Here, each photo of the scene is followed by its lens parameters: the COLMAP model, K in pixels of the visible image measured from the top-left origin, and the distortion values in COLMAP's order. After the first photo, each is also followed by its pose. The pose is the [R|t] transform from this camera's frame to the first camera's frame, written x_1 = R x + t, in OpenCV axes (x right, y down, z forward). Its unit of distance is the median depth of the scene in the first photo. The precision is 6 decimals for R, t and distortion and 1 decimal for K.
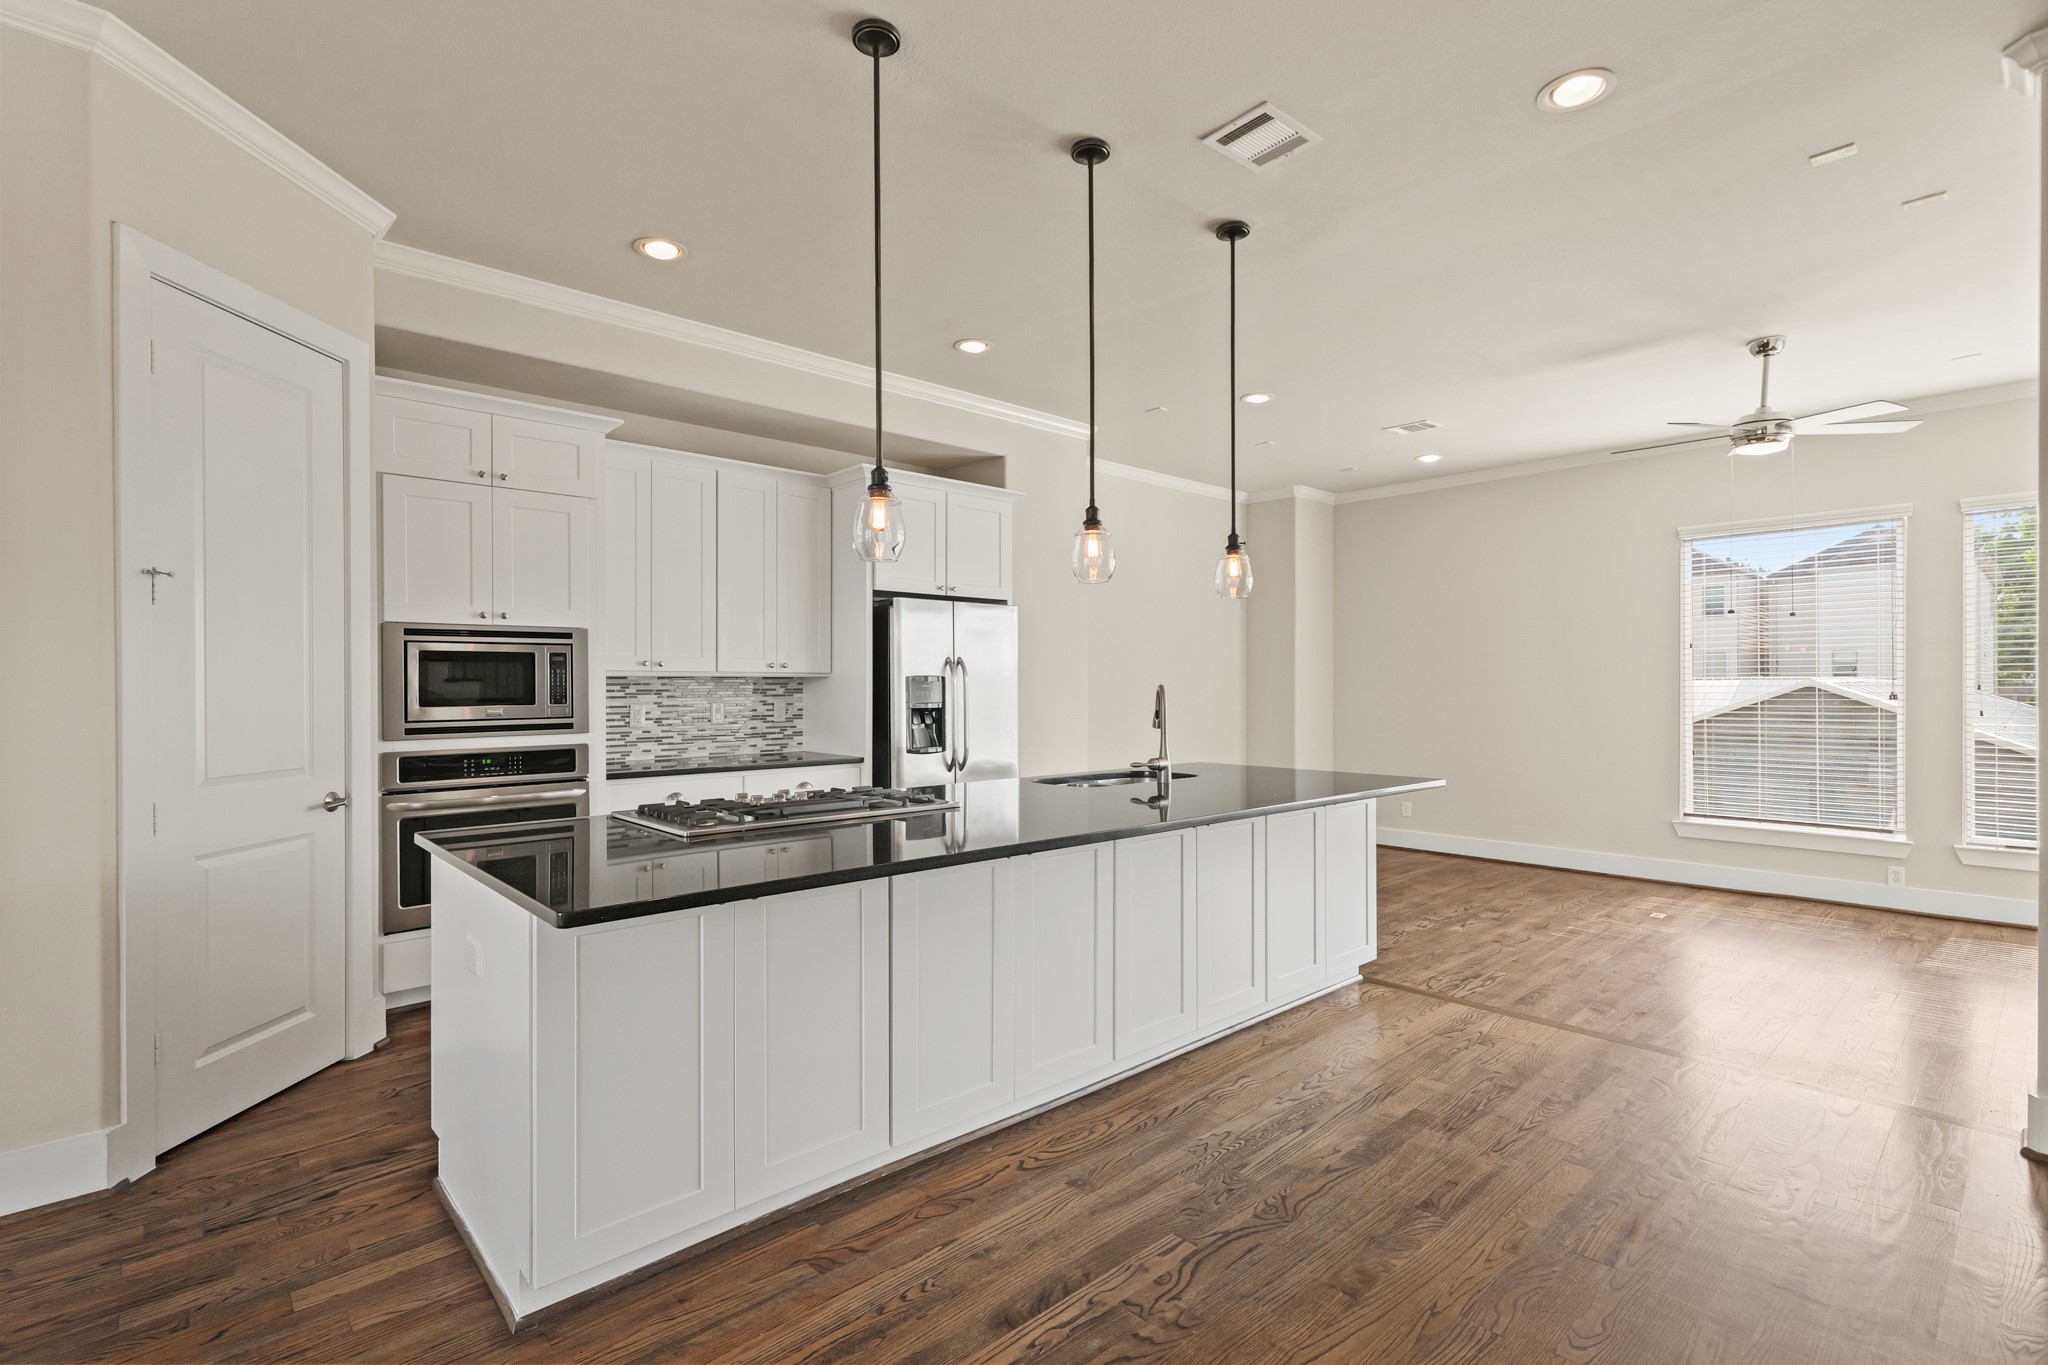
lens RADIAL K [[938.5, 0, 1024.6], [0, 938.5, 673.1], [0, 0, 1]] dist [0.010848, -0.004541]
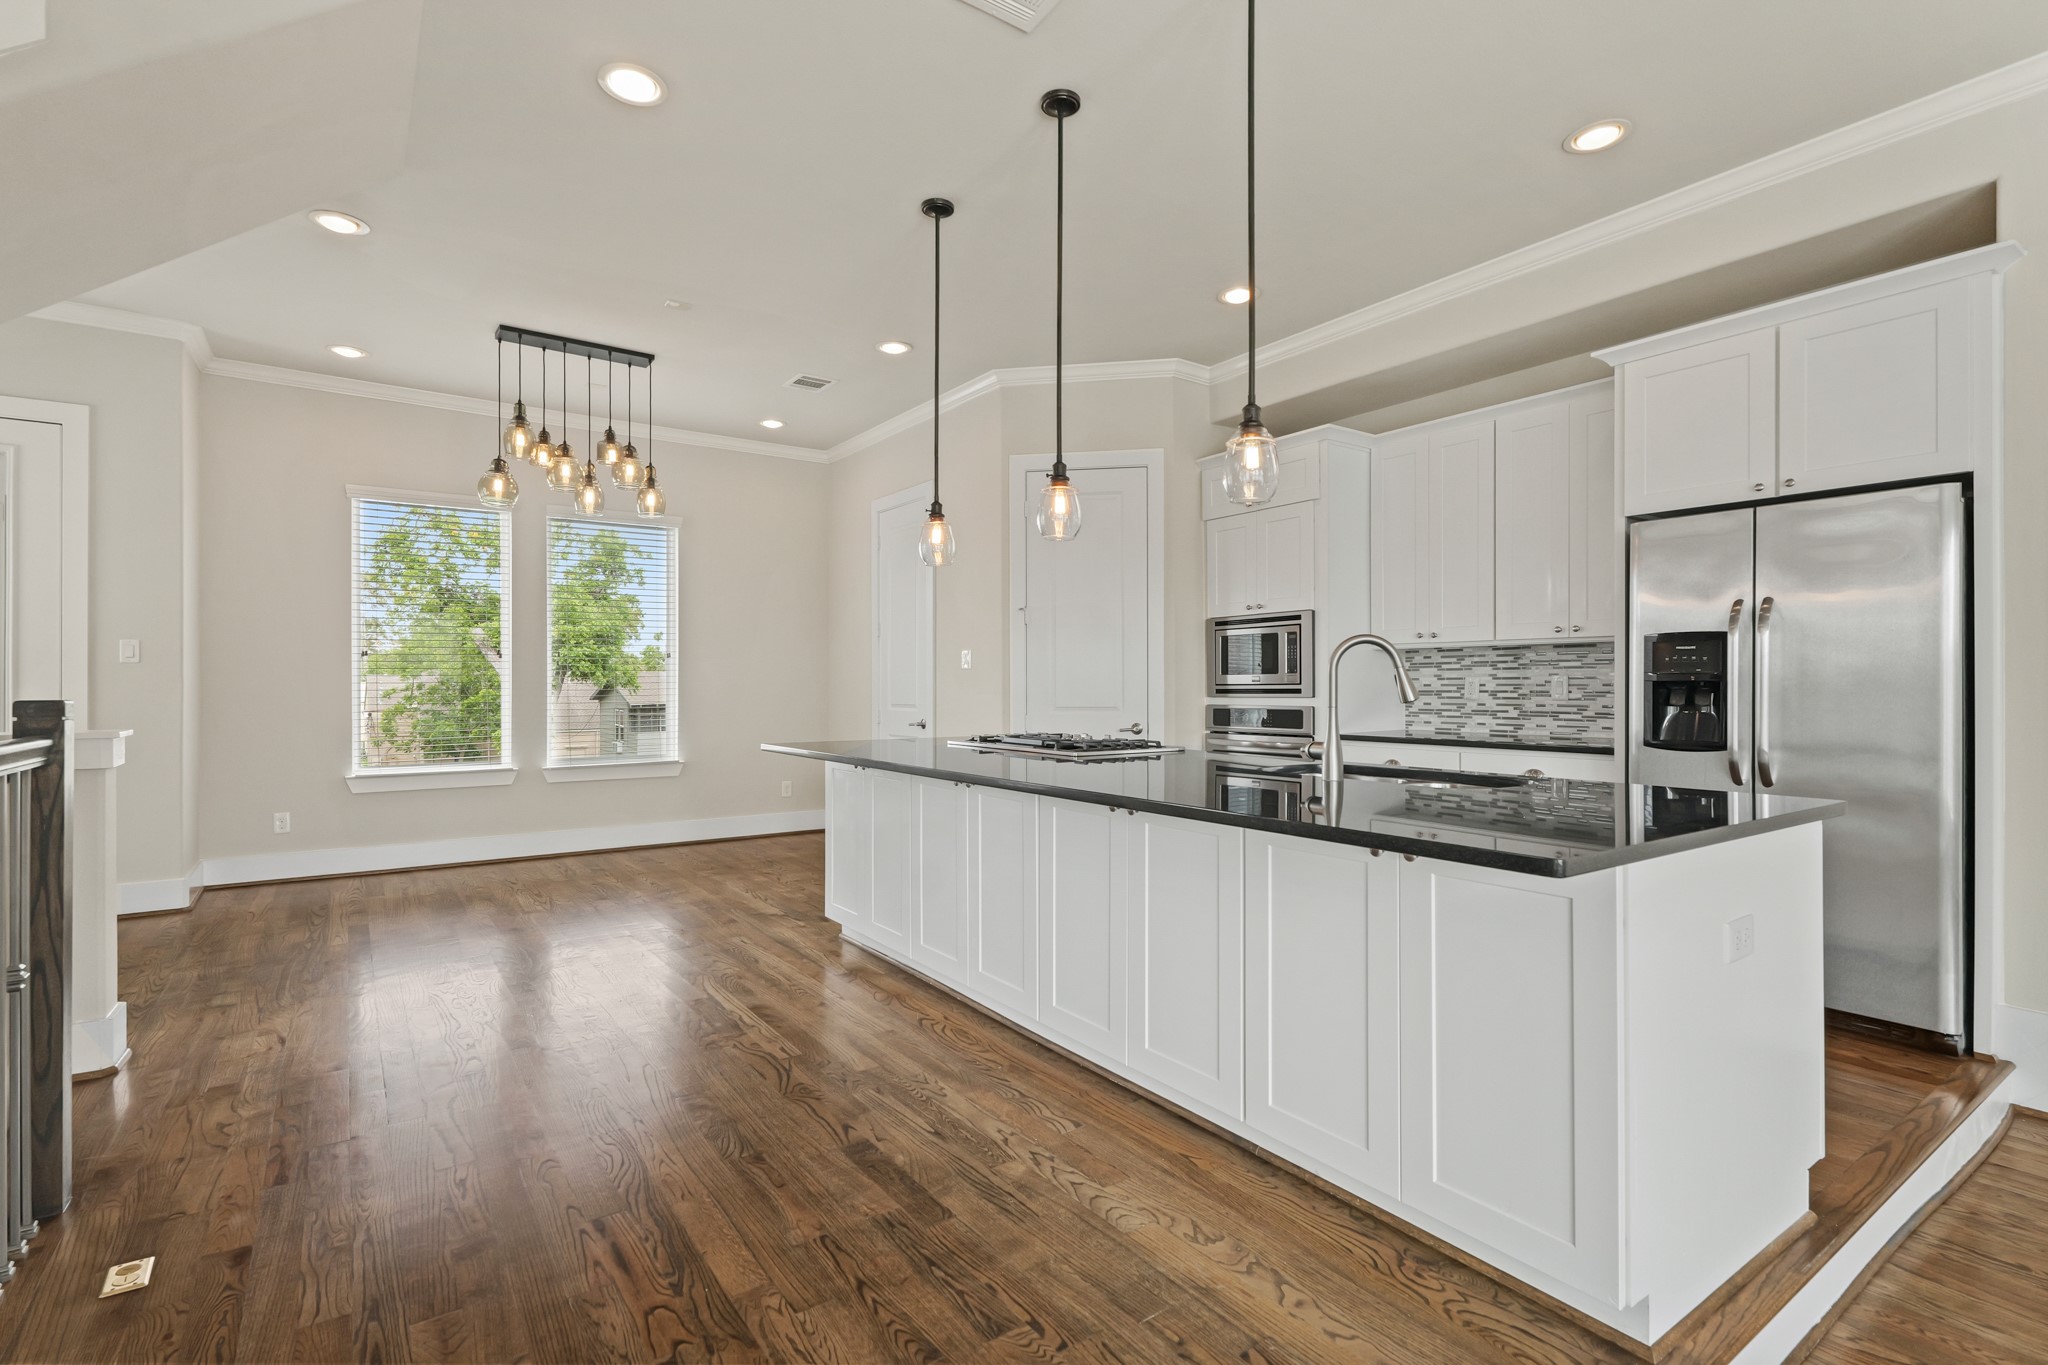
lens RADIAL K [[963.0, 0, 1036.8], [0, 963.0, 683.9], [0, 0, 1]] dist [0.005558, -0.001296]
pose [[-0.115945, 0.003832, -0.993248, 0.811225], [0.016907, 0.999855, 0.001884, 0.039252], [0.993112, -0.016575, -0.115993, 0.822305]]
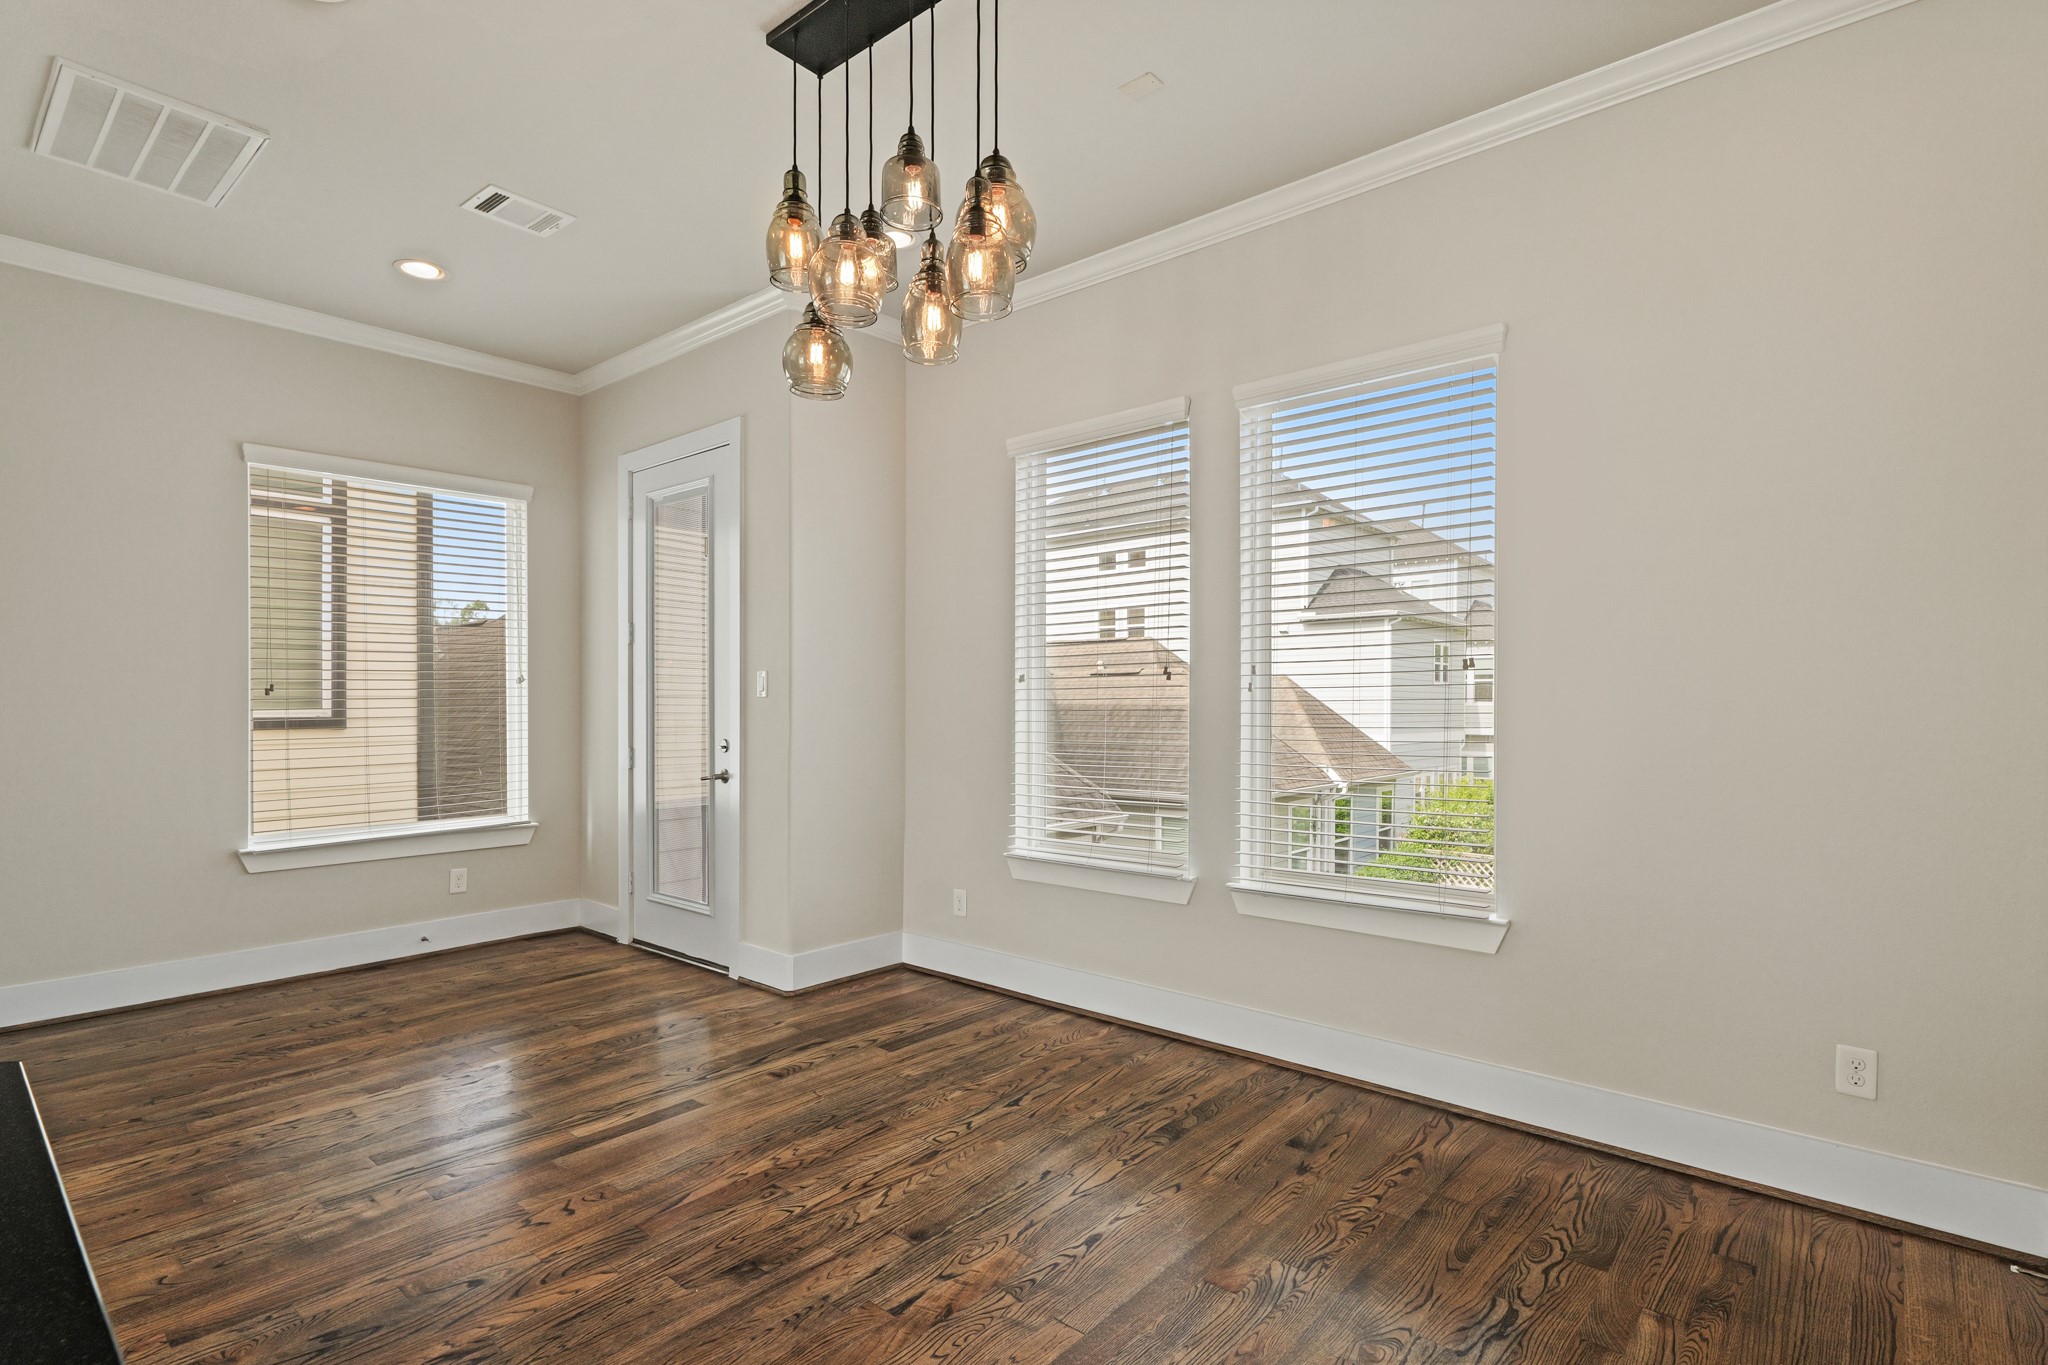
lens RADIAL K [[973.9, 0, 1023.2], [0, 973.9, 704.4], [0, 0, 1]] dist [0.006043, -0.000101]
pose [[-0.993741, 0.001437, -0.111697, -0.438879], [0.002975, 0.999903, -0.013602, 0.019250], [0.111667, -0.013849, -0.993649, 0.654972]]
